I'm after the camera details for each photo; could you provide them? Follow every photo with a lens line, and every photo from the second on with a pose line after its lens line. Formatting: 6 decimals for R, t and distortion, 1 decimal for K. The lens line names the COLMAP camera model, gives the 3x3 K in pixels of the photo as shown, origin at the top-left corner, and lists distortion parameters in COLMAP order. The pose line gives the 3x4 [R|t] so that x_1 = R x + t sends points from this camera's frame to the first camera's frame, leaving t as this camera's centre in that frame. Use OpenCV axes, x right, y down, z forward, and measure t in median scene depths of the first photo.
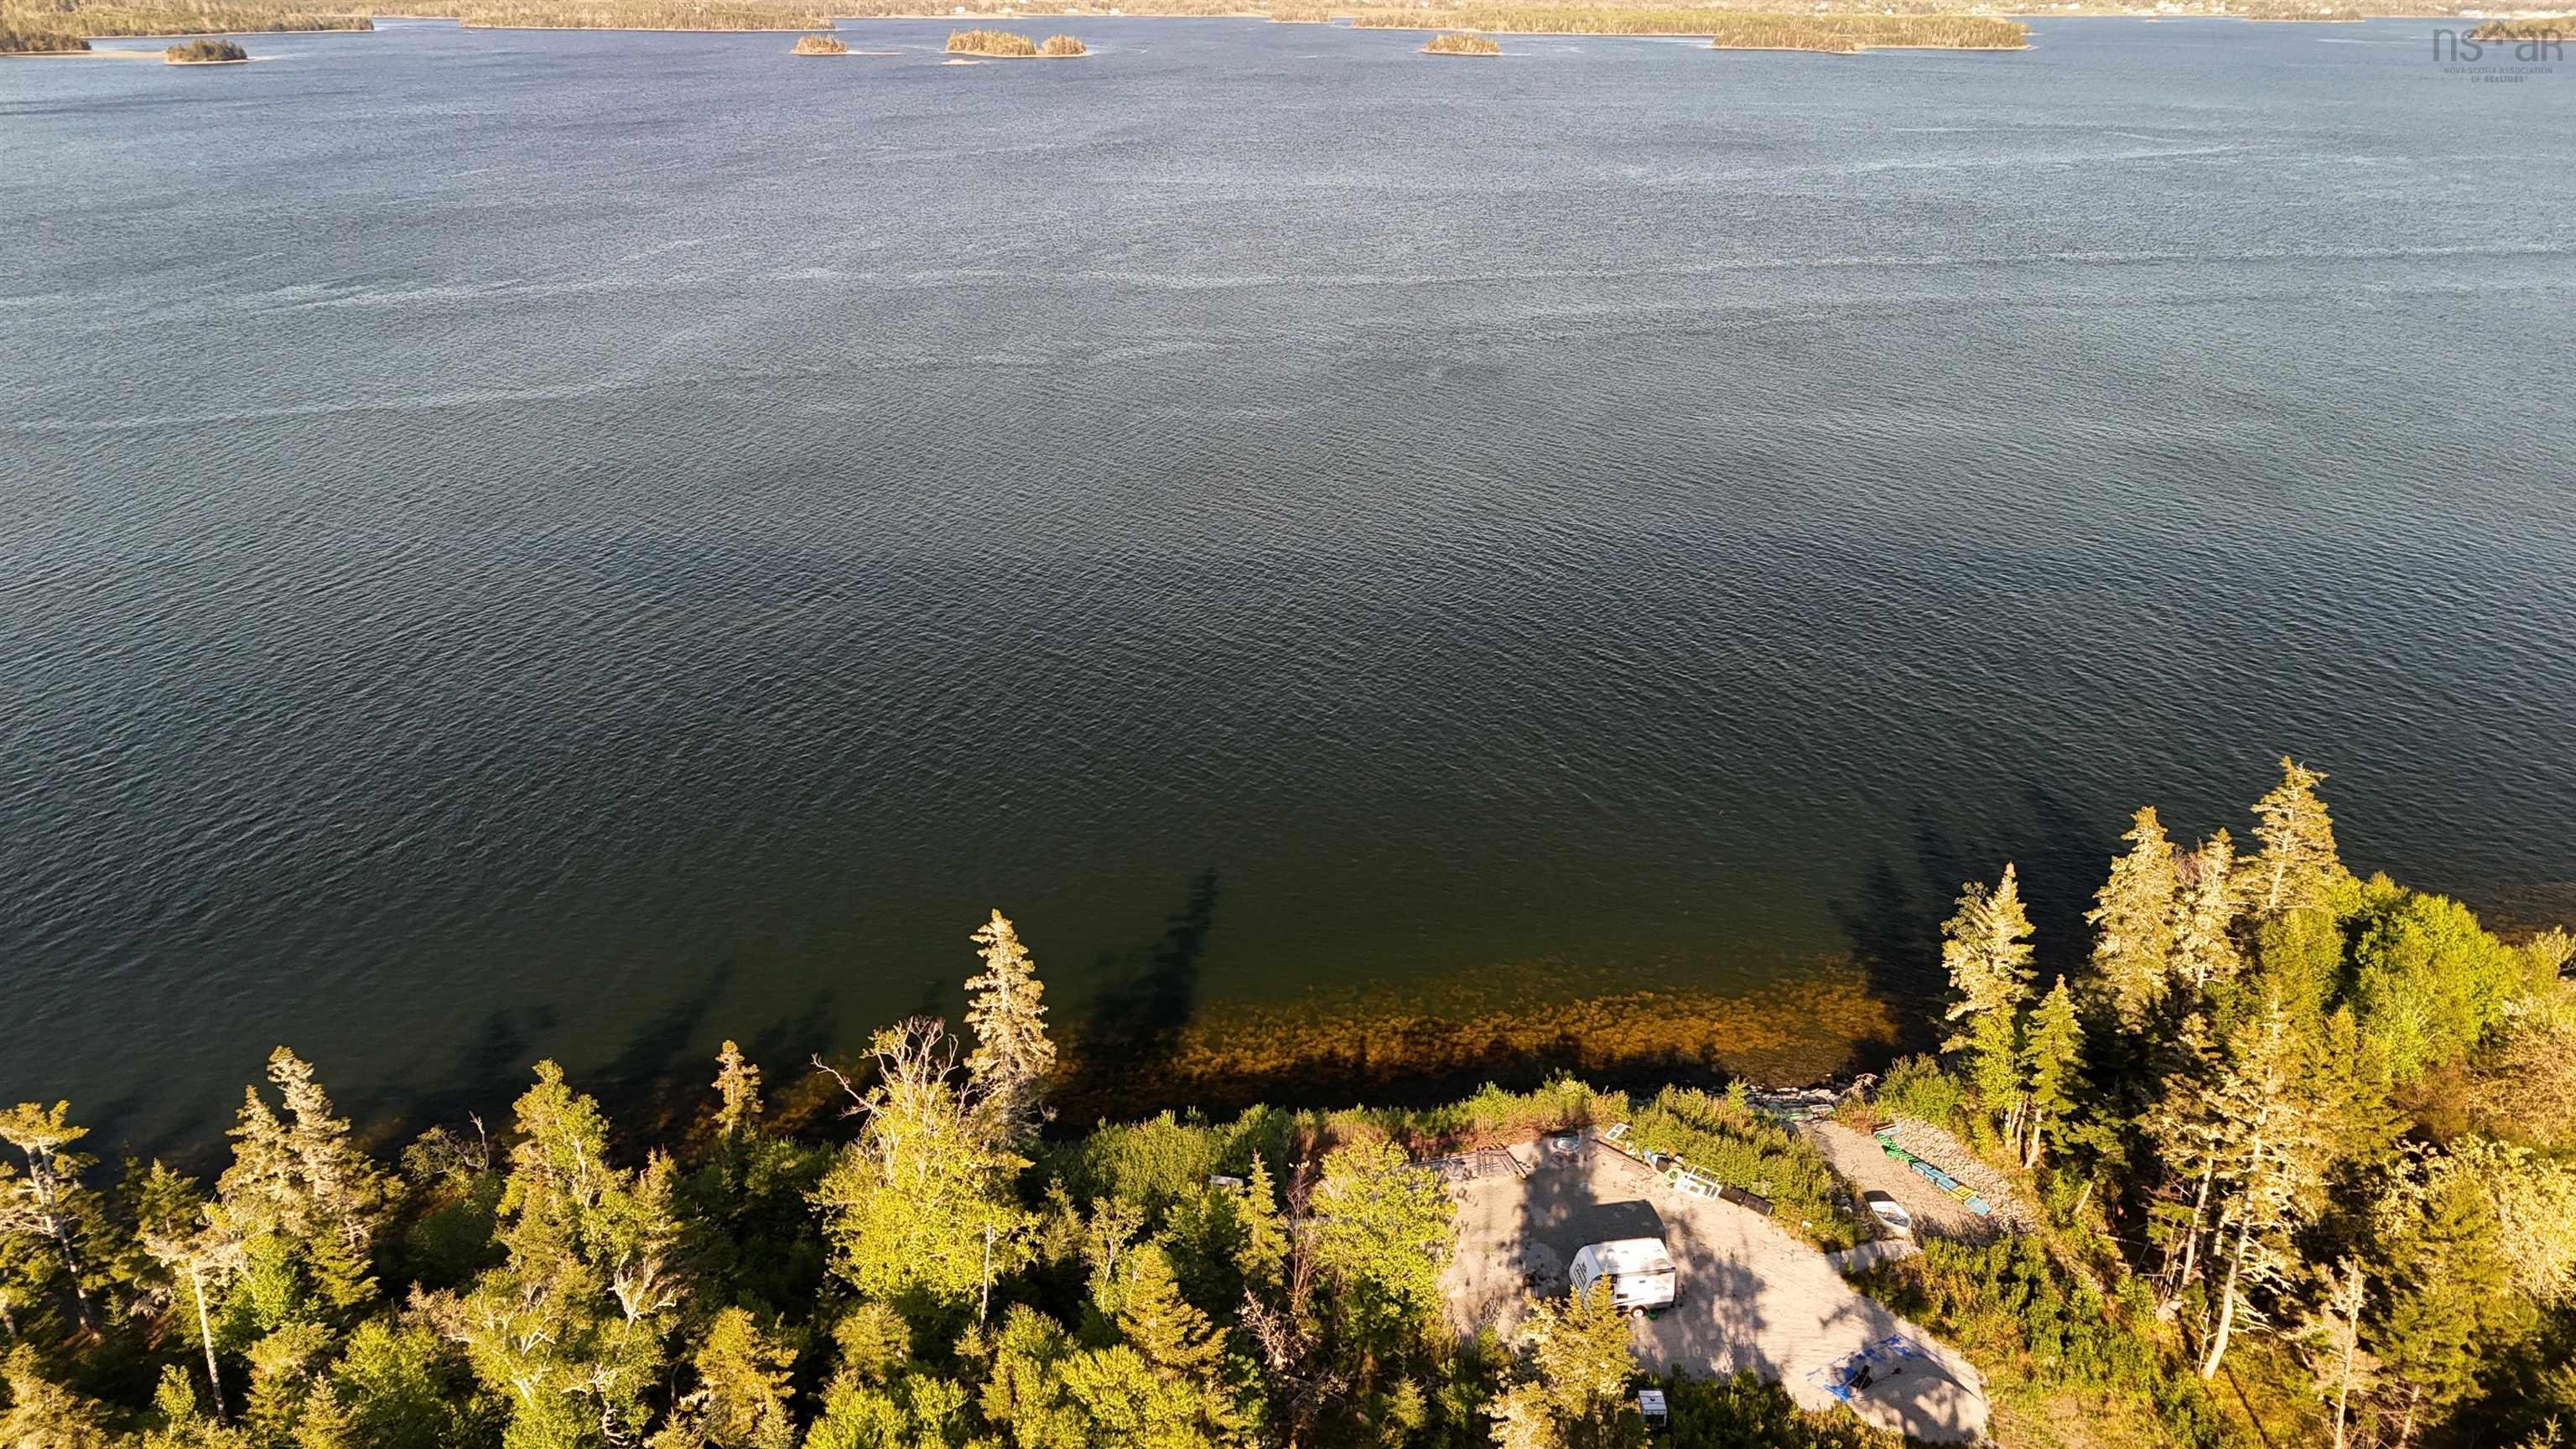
lens RADIAL K [[1874.5, 0, 1288.0], [0, 1874.5, 724.5], [0, 0, 1]] dist [0.032937, -0.036216]
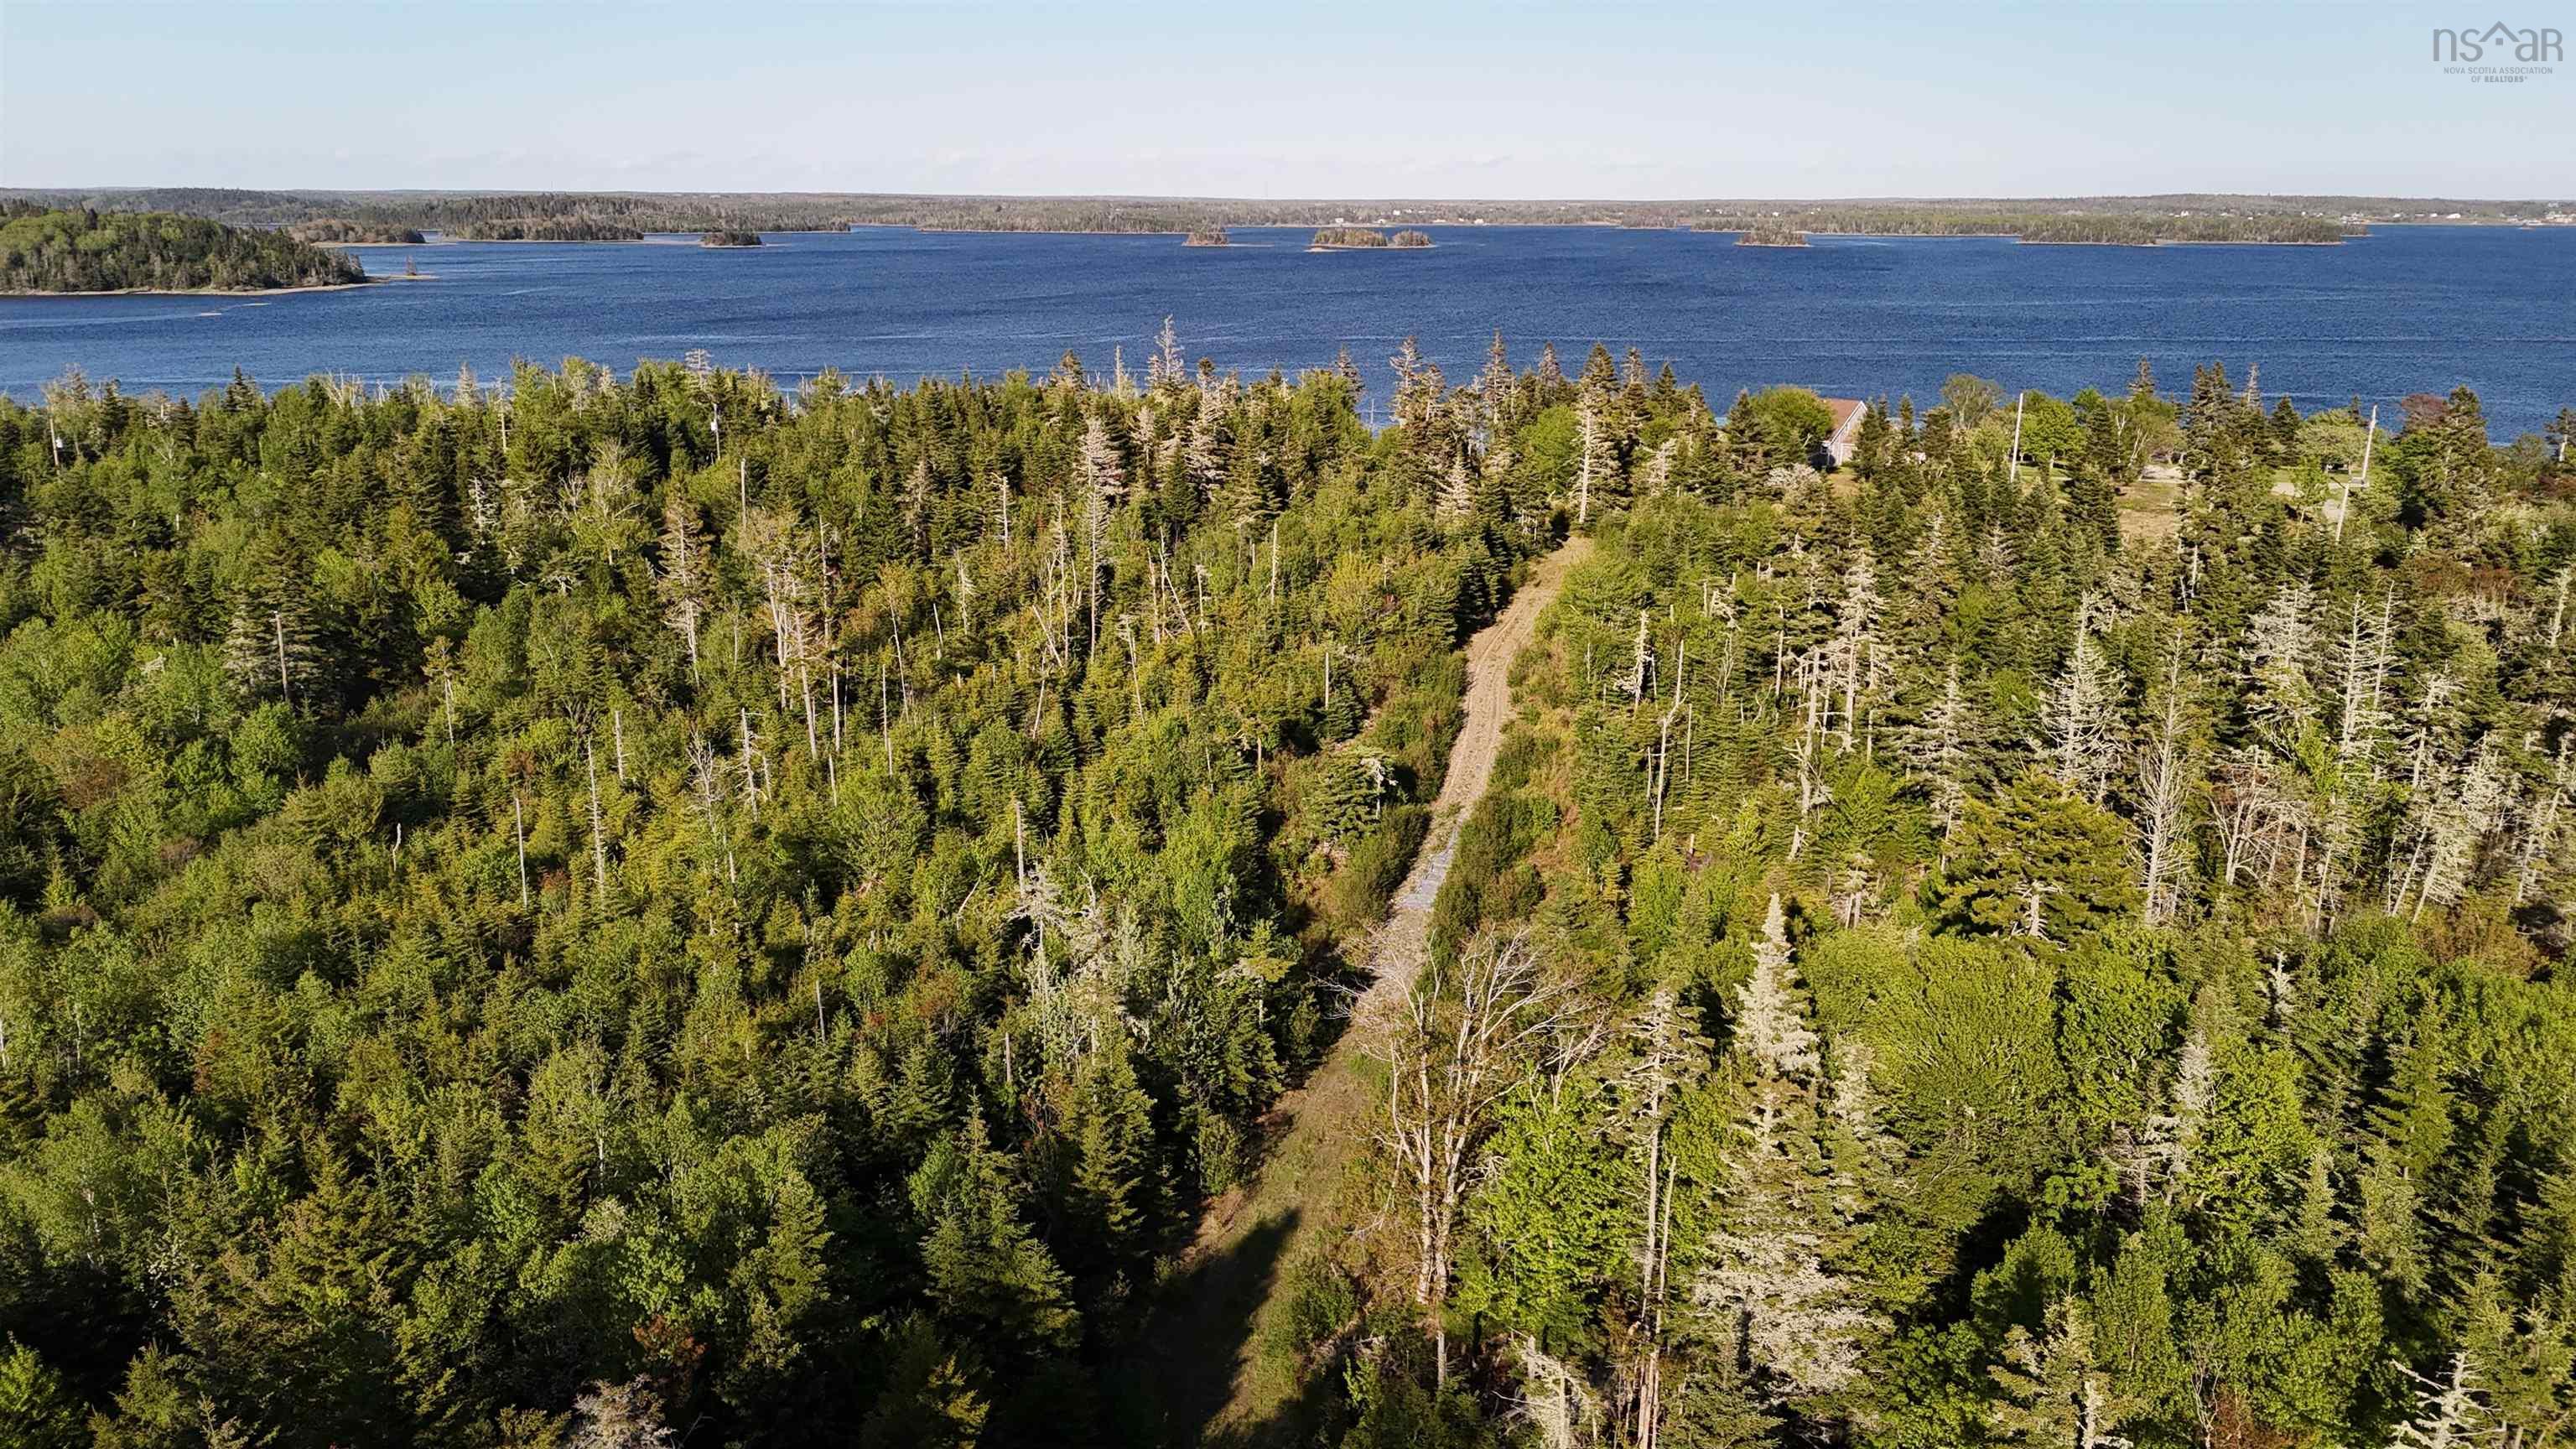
lens RADIAL K [[1874.5, 0, 1288.0], [0, 1874.5, 724.5], [0, 0, 1]] dist [0.032937, -0.036216]
pose [[0.981061, 0.049627, -0.187234, 0.035751], [-0.069284, 0.992578, -0.099946, 0.054440], [0.180884, 0.111025, 0.977218, -0.103877]]
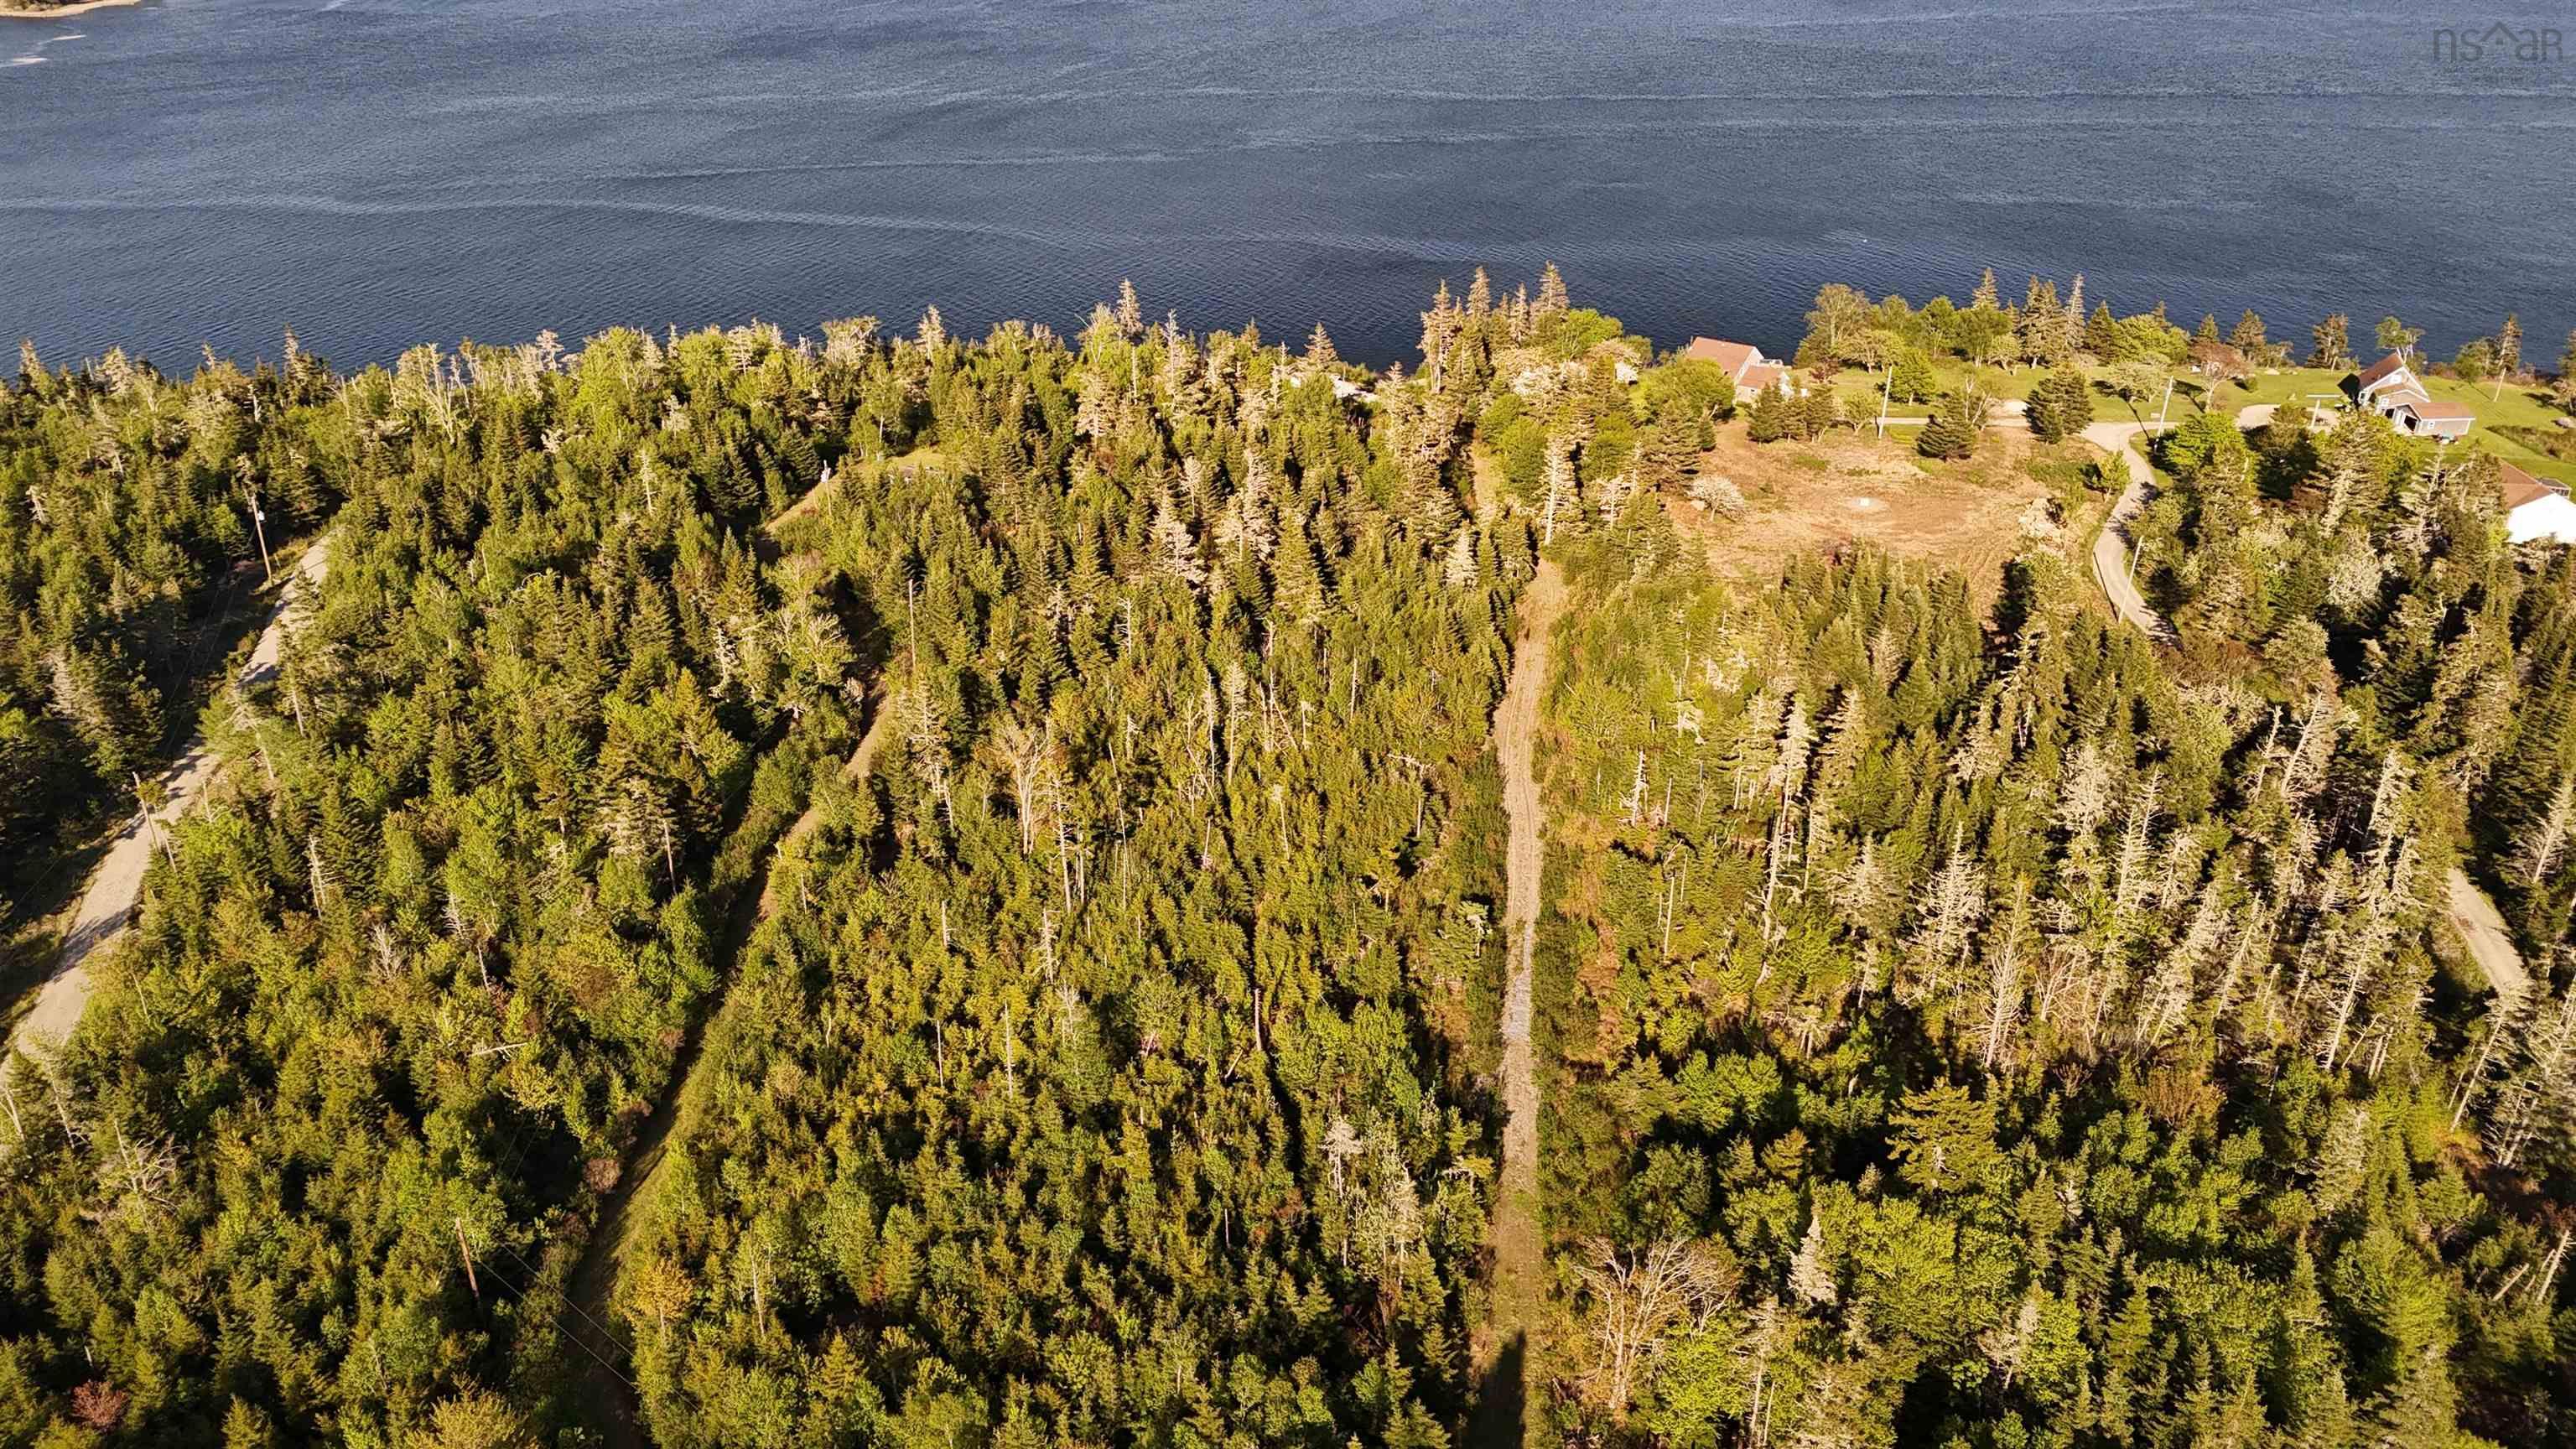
lens RADIAL K [[1874.5, 0, 1288.0], [0, 1874.5, 724.5], [0, 0, 1]] dist [0.032937, -0.036216]
pose [[0.994808, 0.049668, -0.088830, 0.025596], [-0.041936, 0.995335, 0.086884, 0.032809], [0.092731, -0.082708, 0.992250, -0.131343]]
